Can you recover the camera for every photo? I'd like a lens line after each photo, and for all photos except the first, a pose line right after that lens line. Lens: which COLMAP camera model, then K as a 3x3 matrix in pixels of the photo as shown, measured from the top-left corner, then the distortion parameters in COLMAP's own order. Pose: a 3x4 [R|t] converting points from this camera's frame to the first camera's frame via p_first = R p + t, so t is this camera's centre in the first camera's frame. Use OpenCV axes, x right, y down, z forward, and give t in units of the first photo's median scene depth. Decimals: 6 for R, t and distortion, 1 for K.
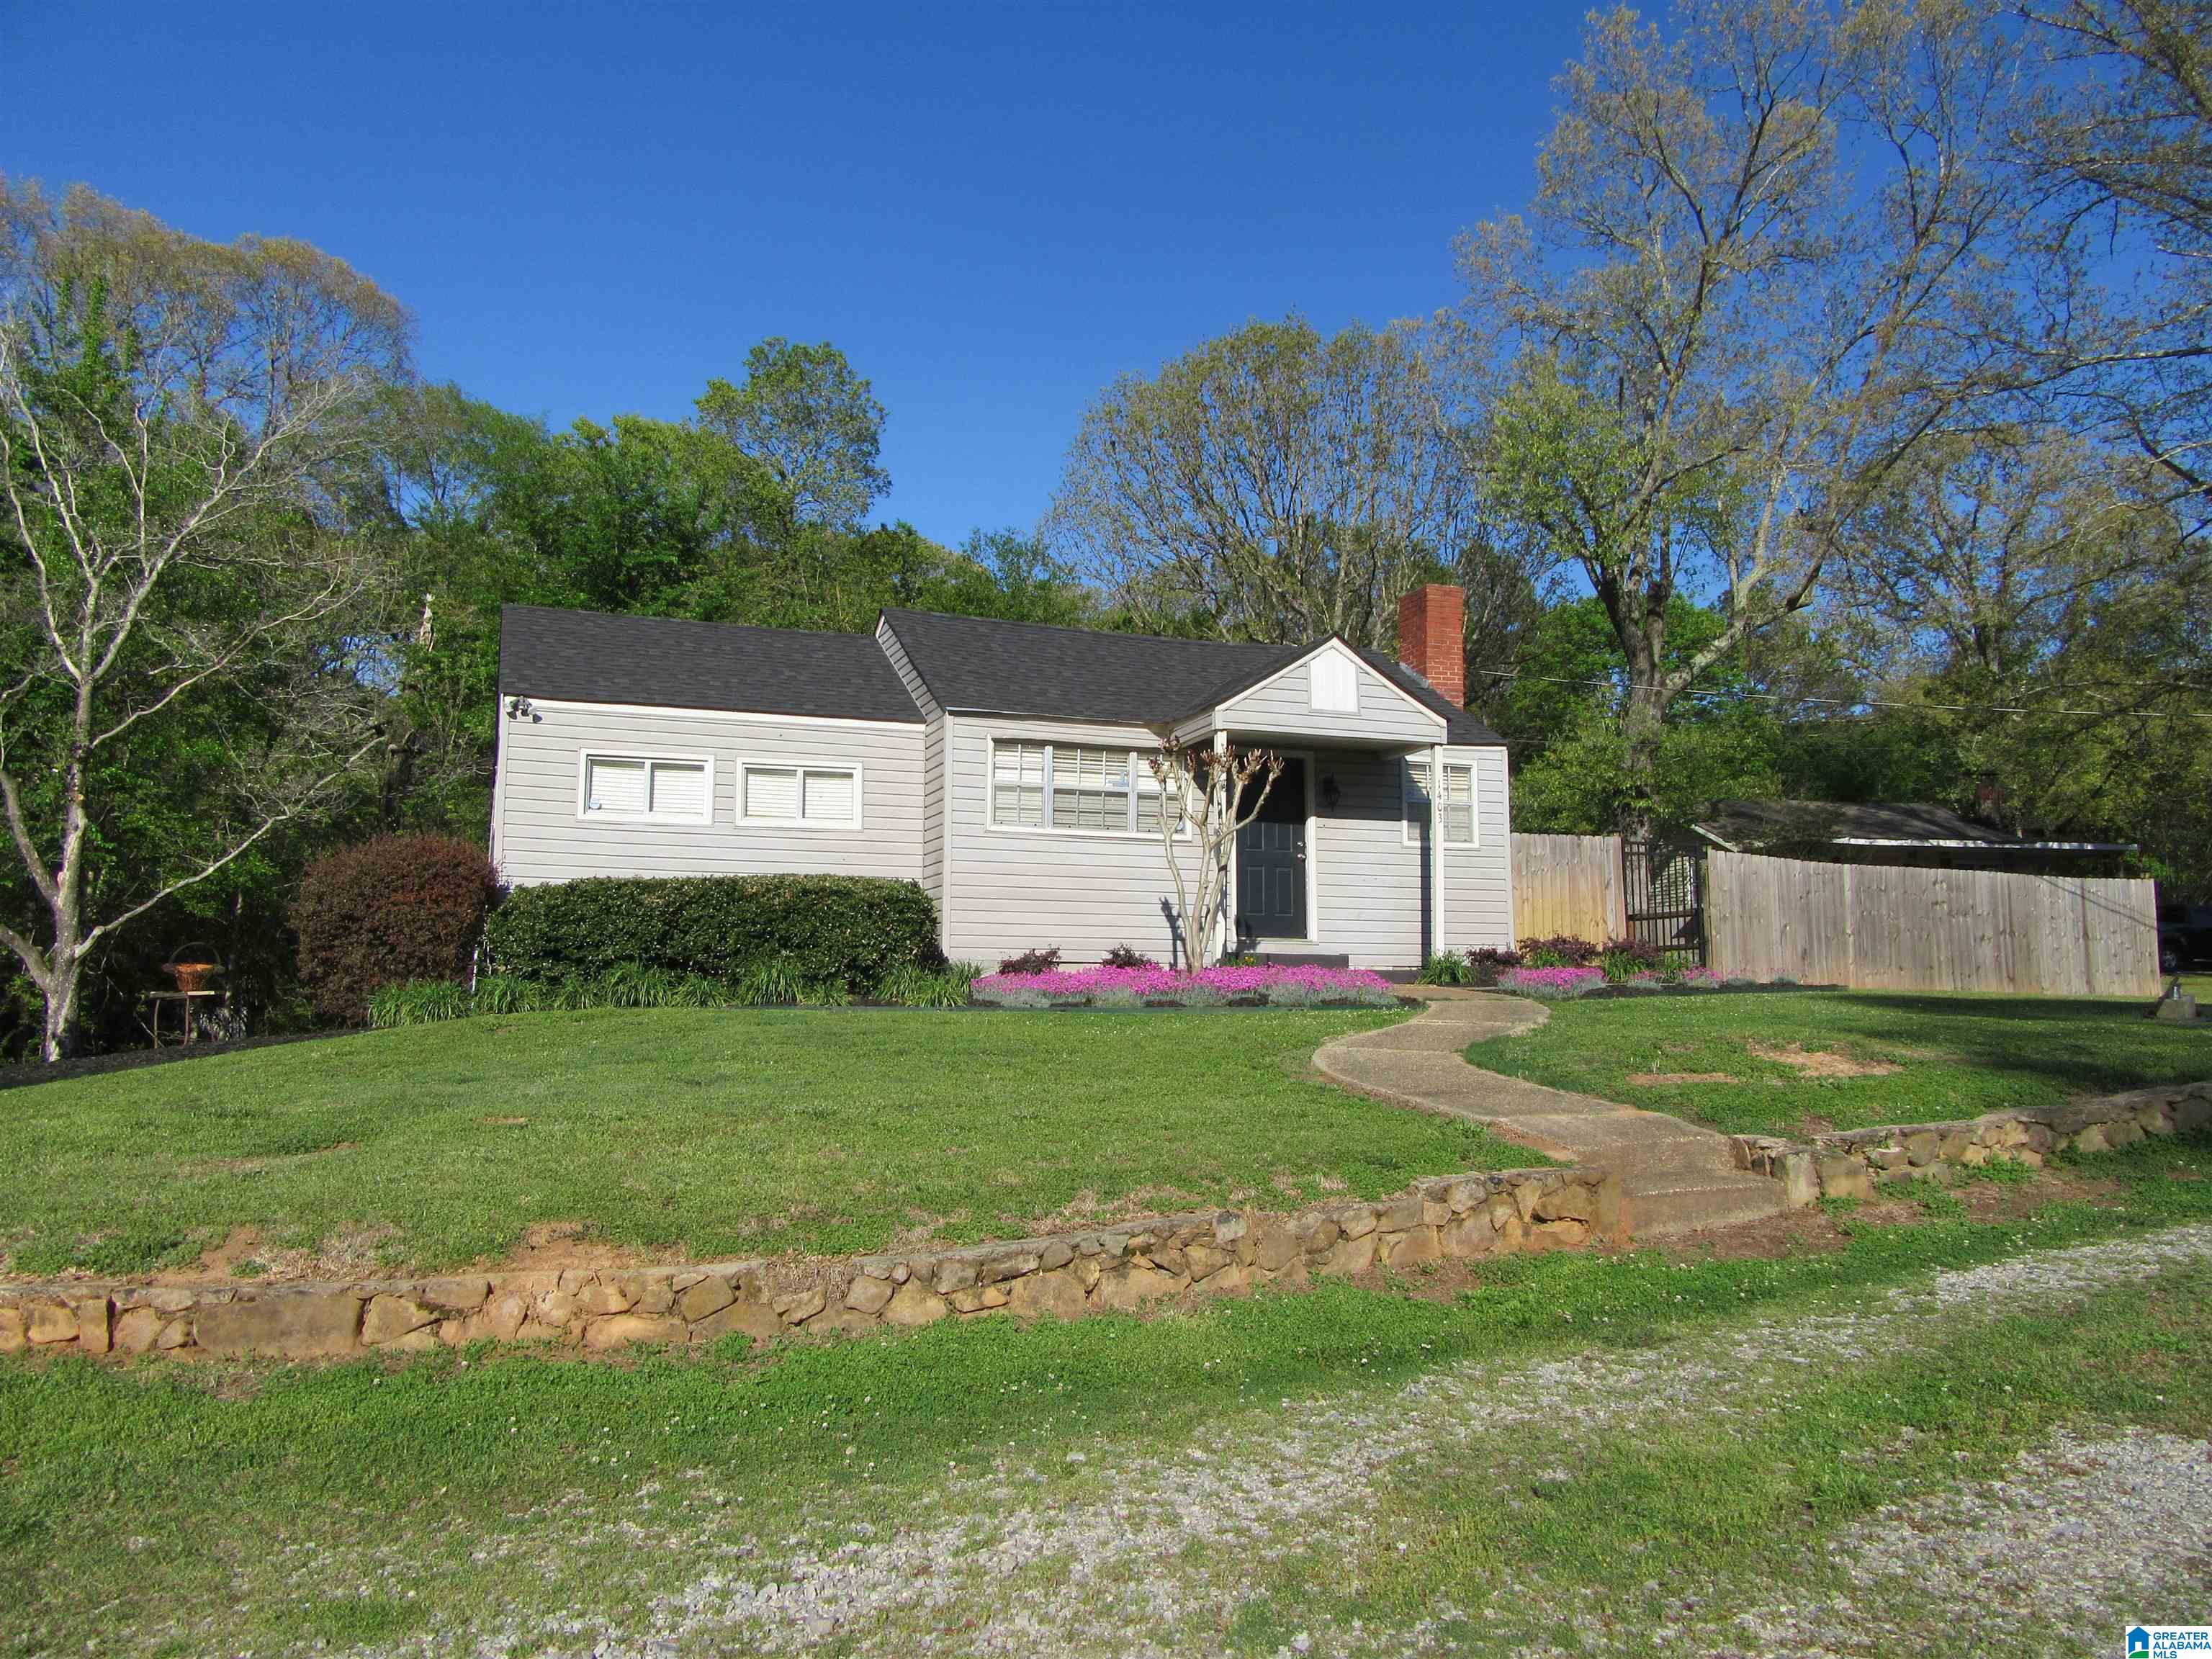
lens RADIAL K [[1637.6, 0, 1108.8], [0, 1637.6, 820.7], [0, 0, 1]] dist [0.004806, 0.005135]
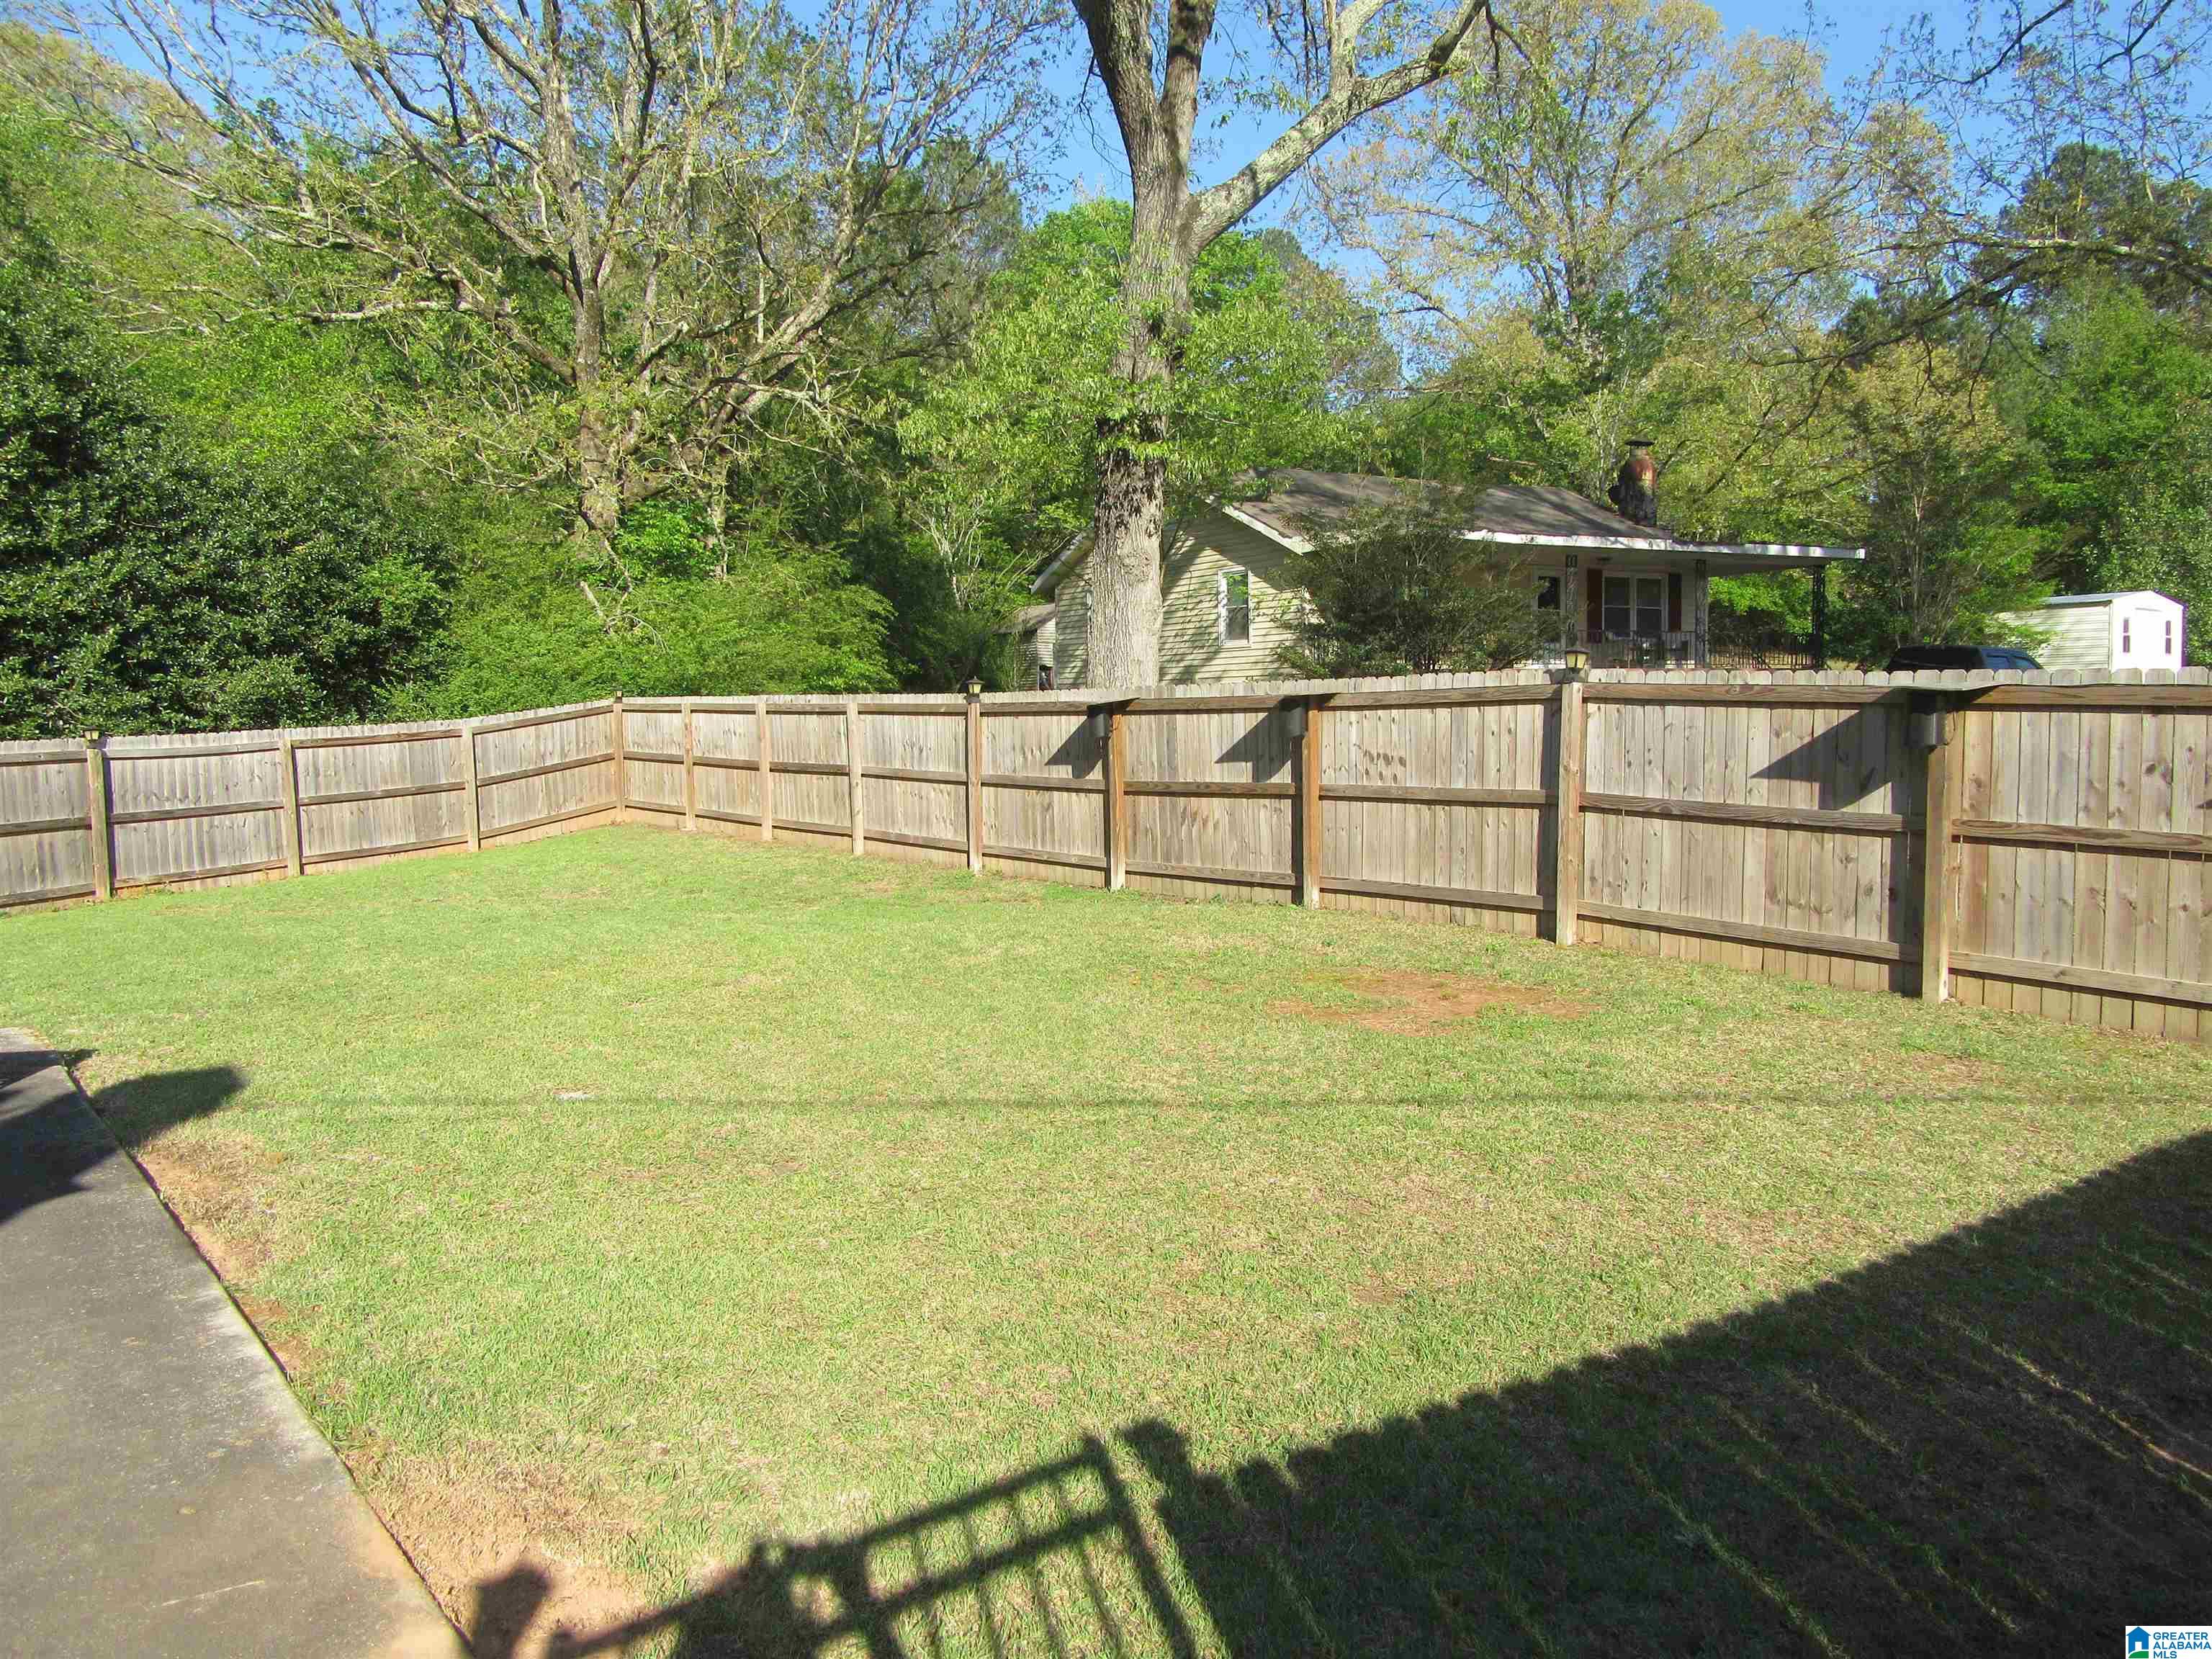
lens RADIAL K [[1649.2, 0, 1142.5], [0, 1649.2, 832.6], [0, 0, 1]] dist [0.008178, 0.004639]
pose [[0.952272, -0.038495, 0.302813, 0.394489], [-0.018198, 0.983093, 0.182202, 0.030063], [-0.304707, -0.179017, 0.935471, 1.210140]]
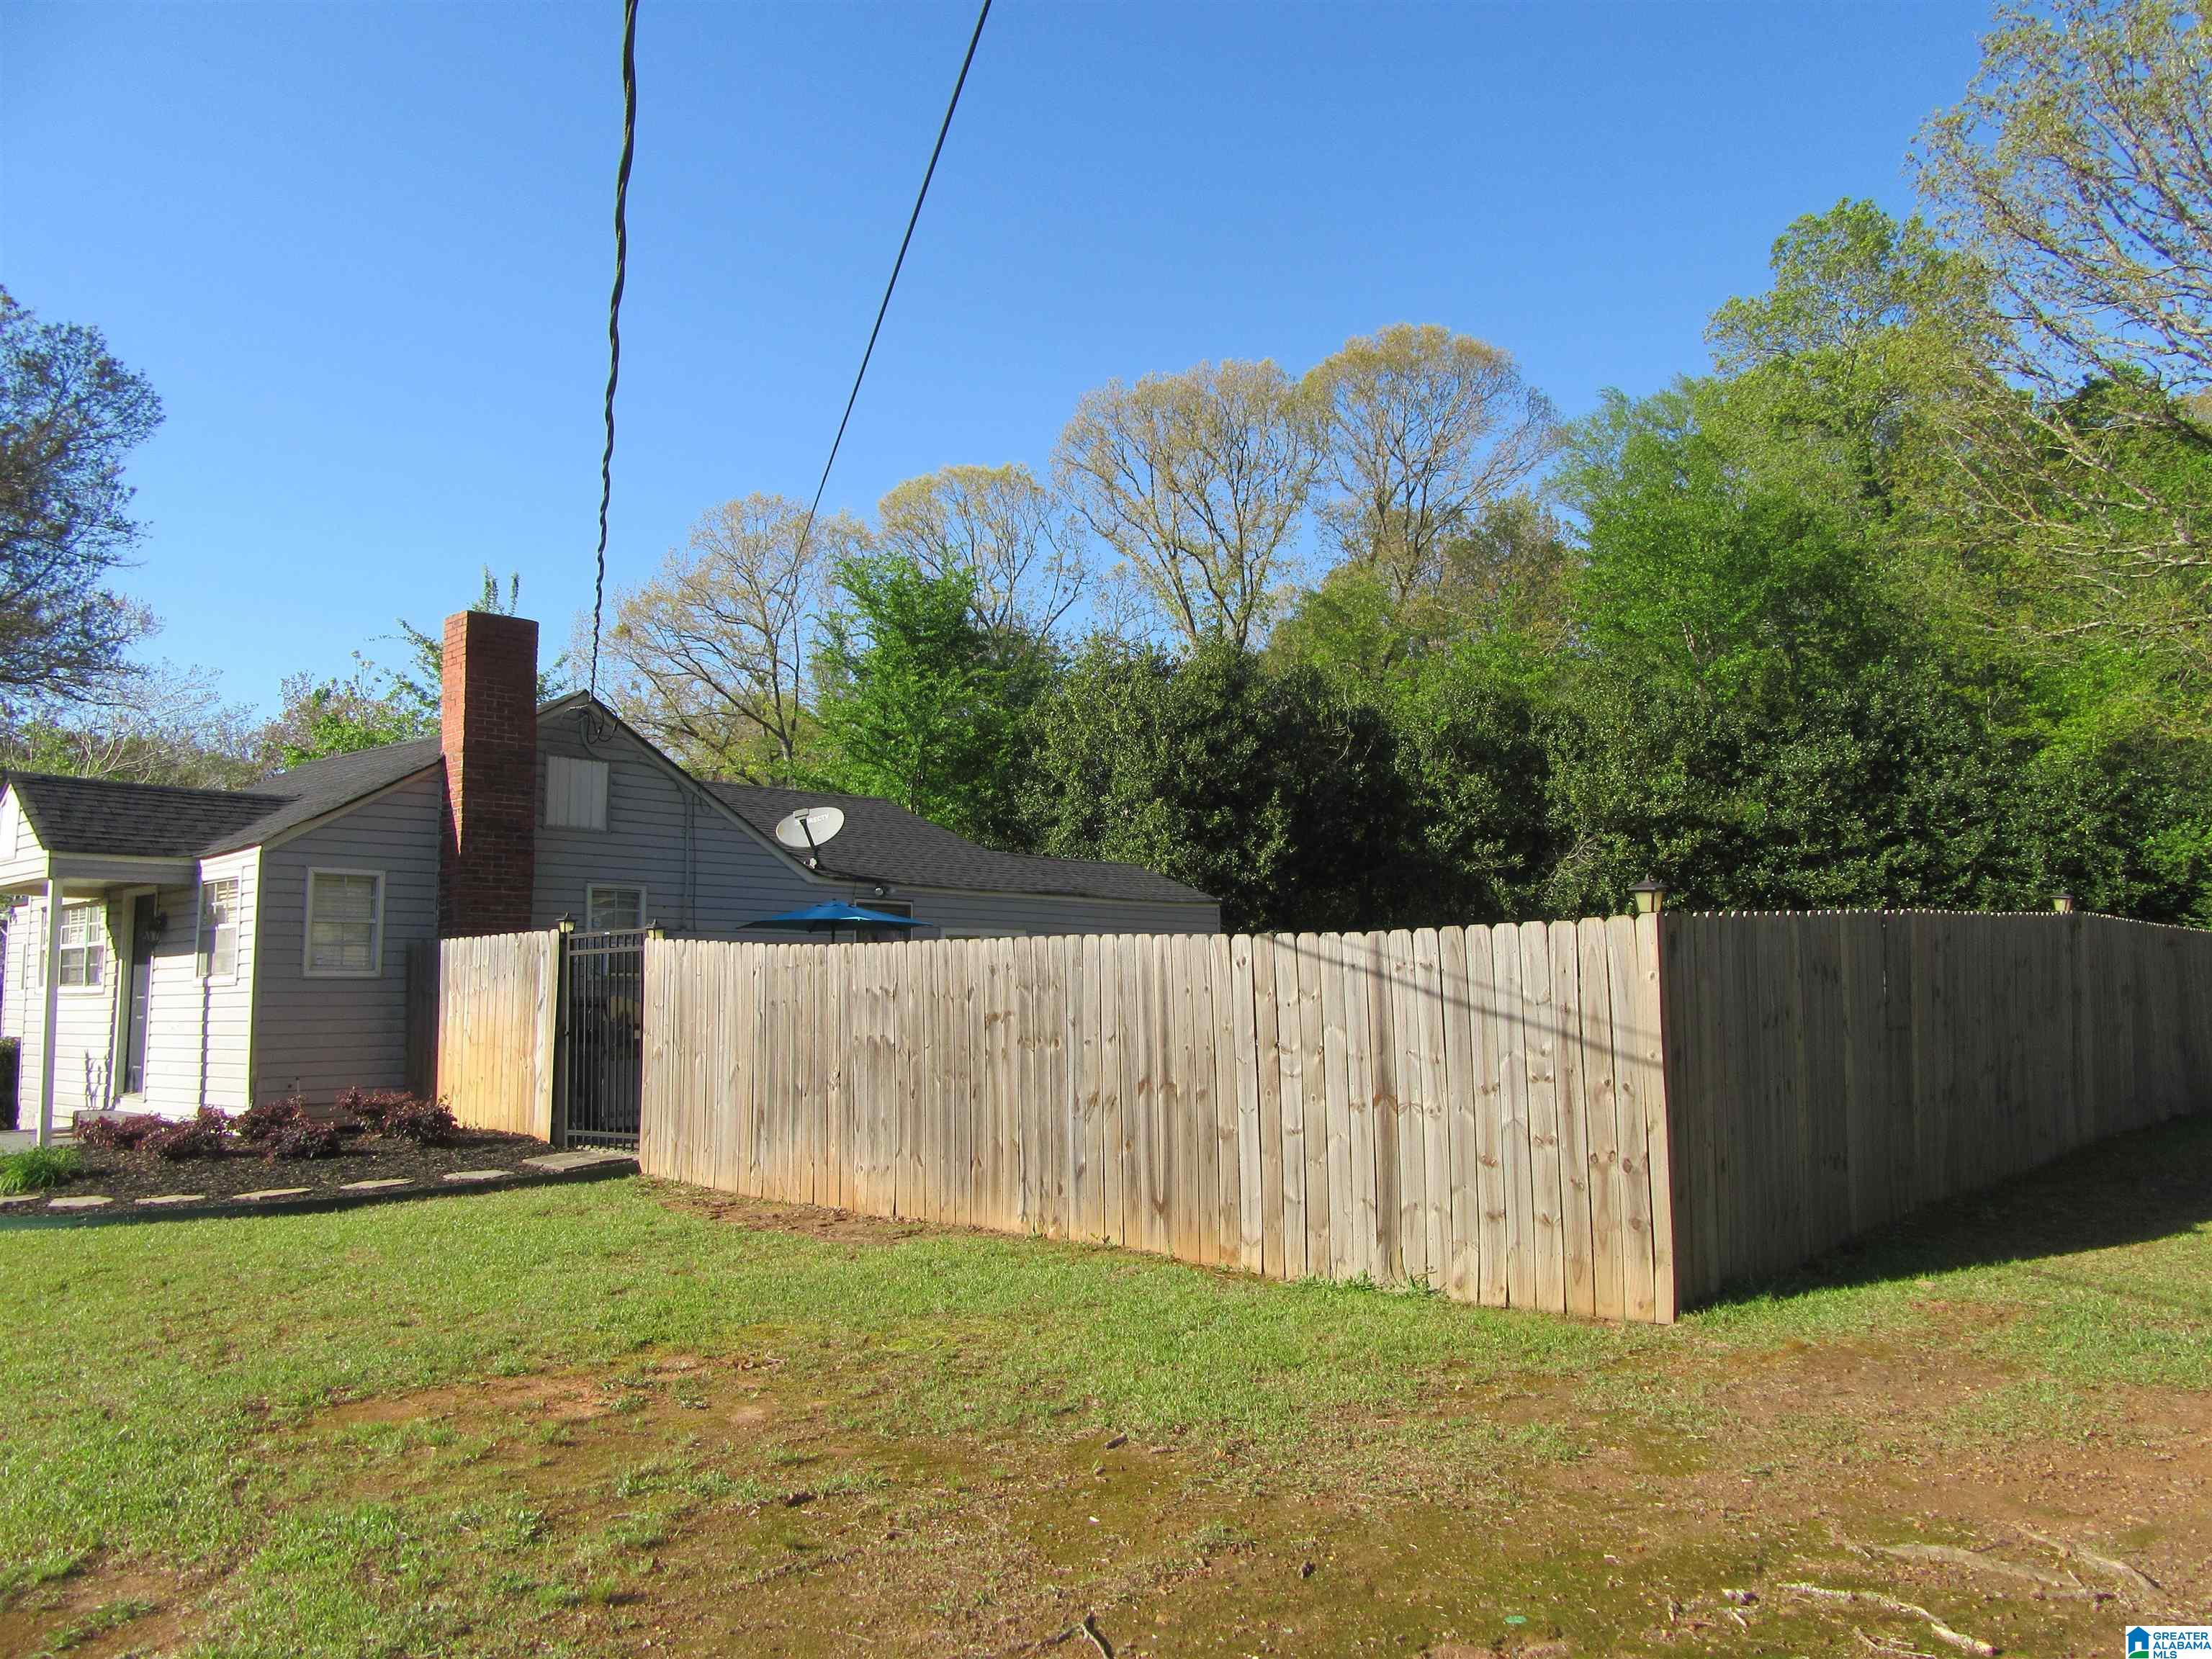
lens RADIAL K [[1637.6, 0, 1108.8], [0, 1637.6, 820.7], [0, 0, 1]] dist [0.004806, 0.005135]
pose [[0.467263, -0.104073, -0.877972, 1.156765], [0.112443, 0.991979, -0.057744, 0.033980], [0.876939, -0.071740, 0.475217, 1.042508]]
